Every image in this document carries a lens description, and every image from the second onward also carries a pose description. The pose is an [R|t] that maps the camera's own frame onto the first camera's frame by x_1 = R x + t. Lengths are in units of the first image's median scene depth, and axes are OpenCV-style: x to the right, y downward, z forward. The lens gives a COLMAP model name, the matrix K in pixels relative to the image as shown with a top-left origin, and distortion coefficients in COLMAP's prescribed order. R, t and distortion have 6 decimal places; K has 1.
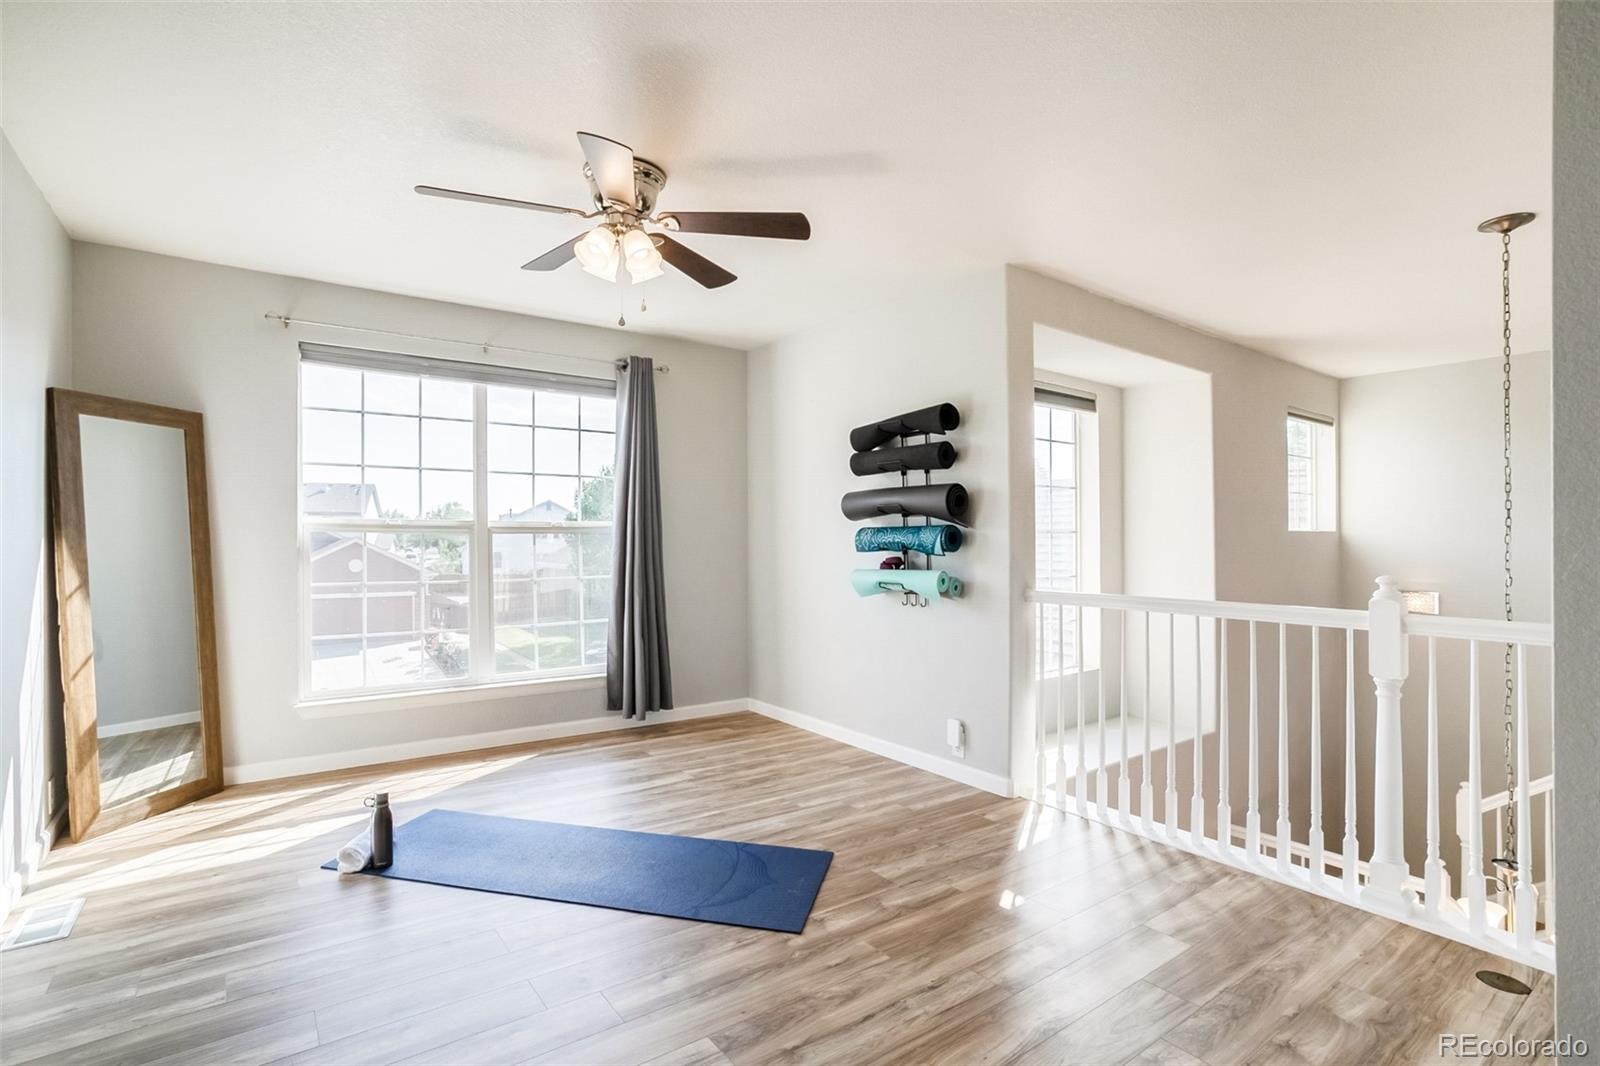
lens RADIAL K [[772.2, 0, 793.1], [0, 772.2, 532.4], [0, 0, 1]] dist [-0.060194, 0.035368]
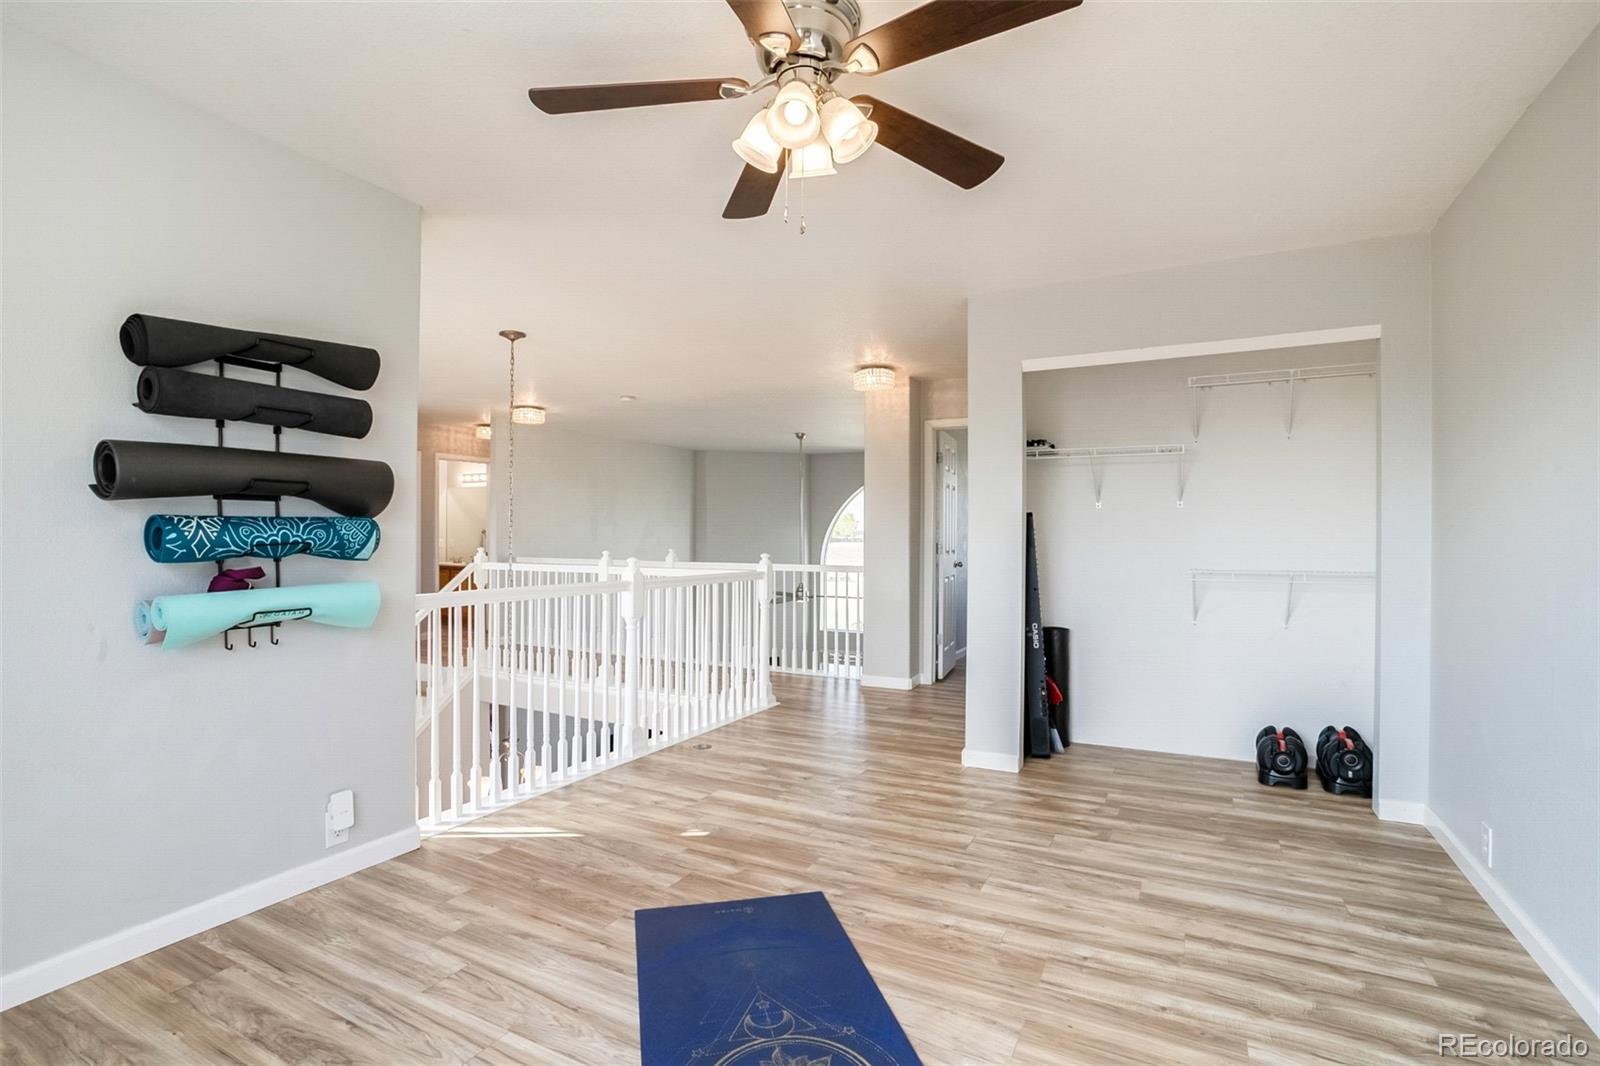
lens RADIAL K [[772.2, 0, 793.1], [0, 772.2, 532.4], [0, 0, 1]] dist [-0.060194, 0.035368]
pose [[-0.427359, -0.004275, 0.904072, -0.699726], [-0.010867, 0.999941, -0.000409, -0.000337], [-0.904017, -0.009999, -0.427381, 1.081678]]
